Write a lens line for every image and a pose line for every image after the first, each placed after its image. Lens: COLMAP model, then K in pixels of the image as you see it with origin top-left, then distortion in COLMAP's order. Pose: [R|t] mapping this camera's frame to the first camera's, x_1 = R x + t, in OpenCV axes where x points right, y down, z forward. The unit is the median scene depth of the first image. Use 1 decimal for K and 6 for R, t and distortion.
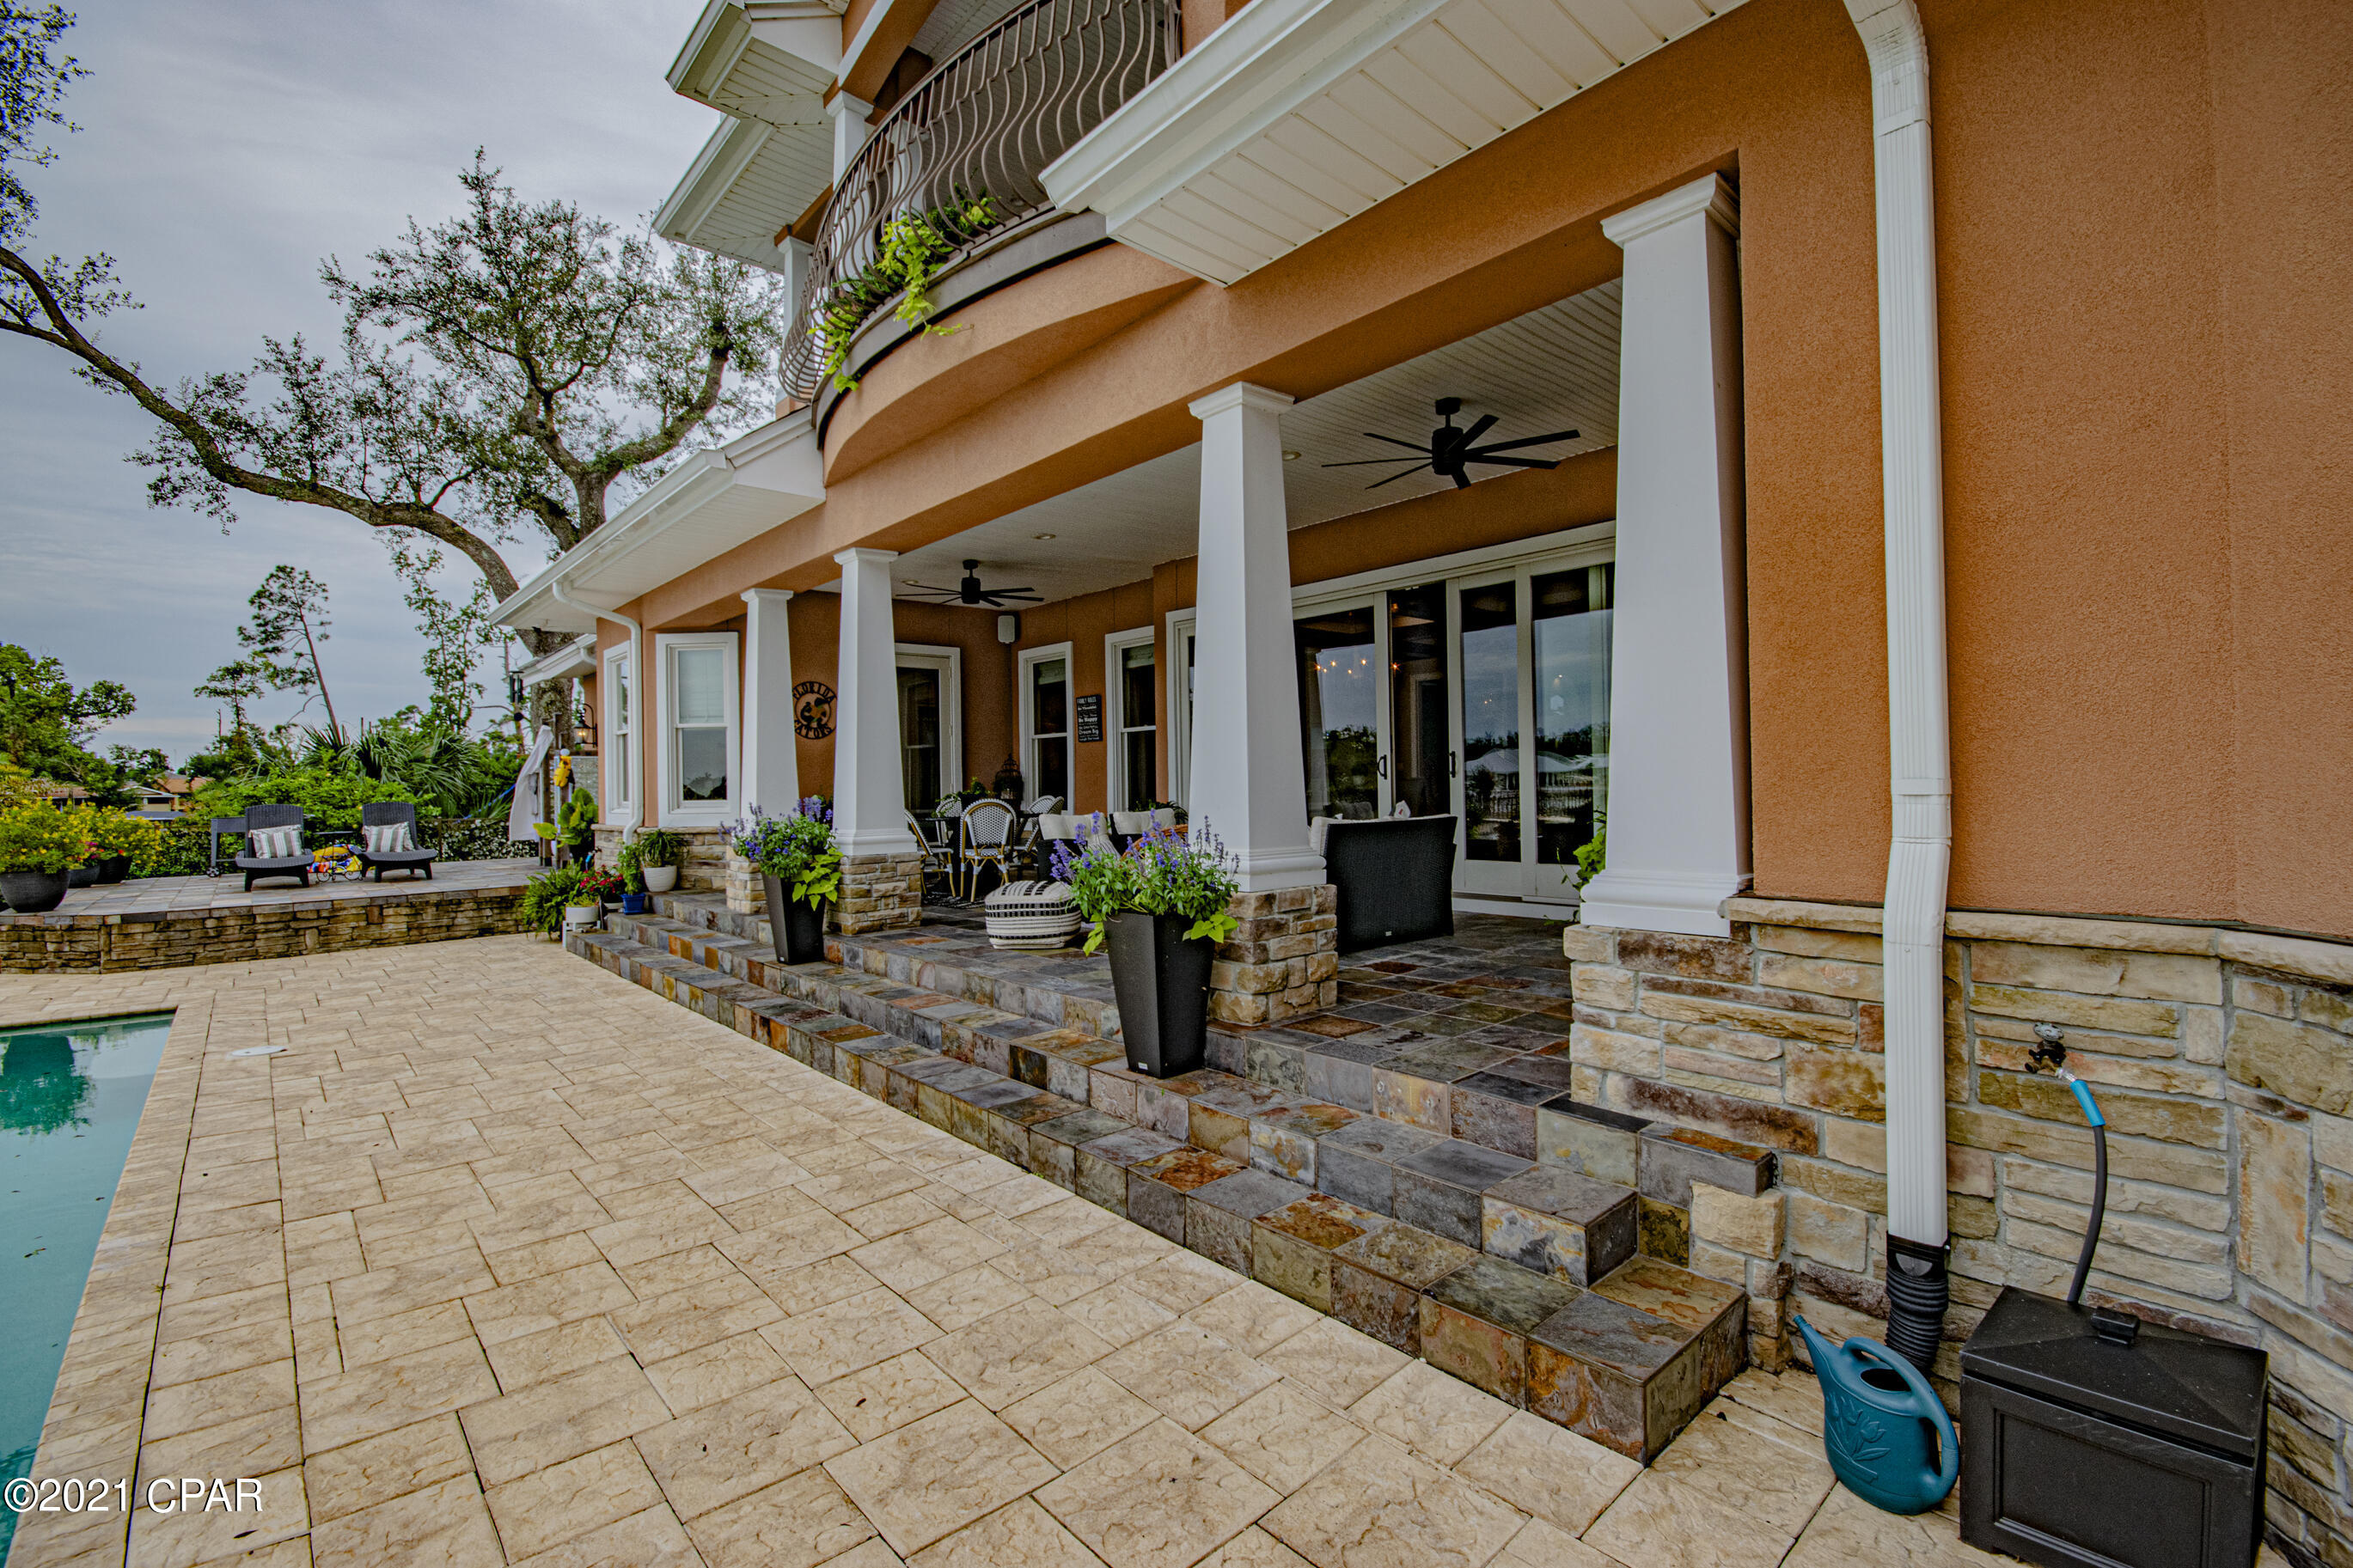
lens RADIAL K [[1031.4, 0, 1162.4], [0, 1031.4, 779.4], [0, 0, 1]] dist [0.024018, -0.020814]
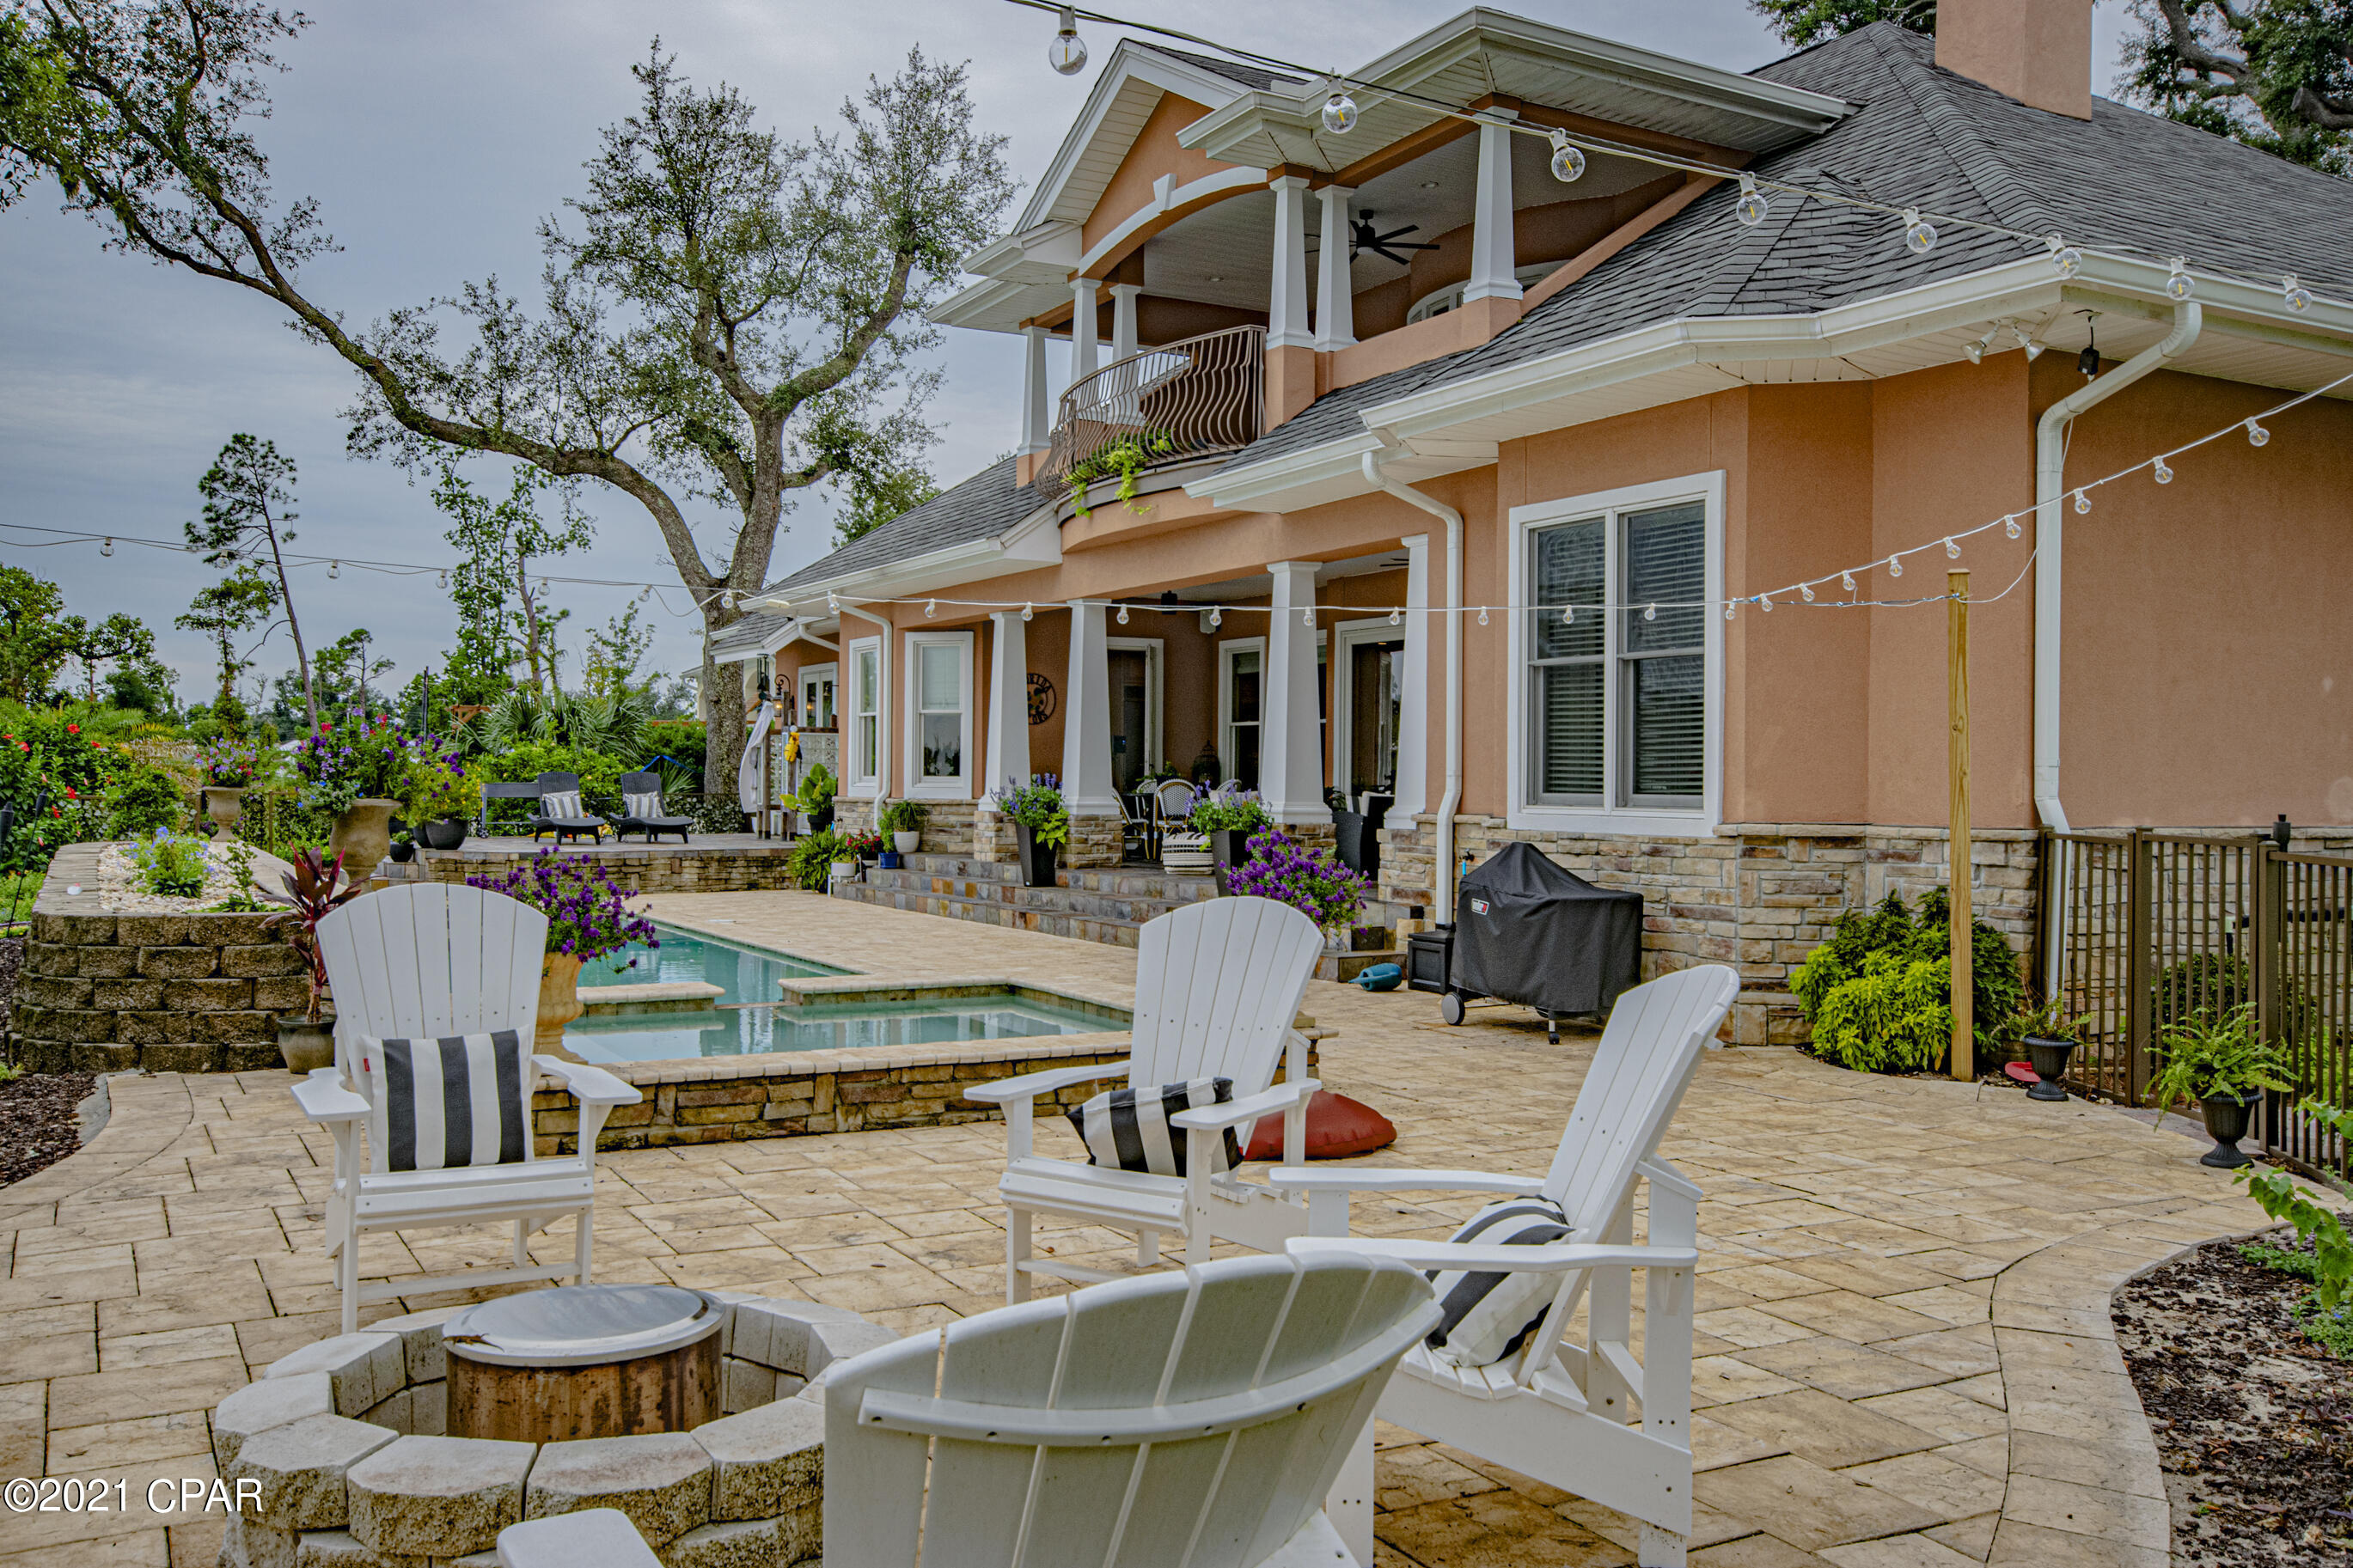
lens RADIAL K [[1931.7, 0, 1176.5], [0, 1931.7, 784.0], [0, 0, 1]] dist [-0.013256, 0.085238]
pose [[0.979038, 0.024820, -0.202161, 0.147365], [-0.023157, 0.999676, 0.010588, 0.000023], [0.202358, -0.005685, 0.979295, -0.622156]]
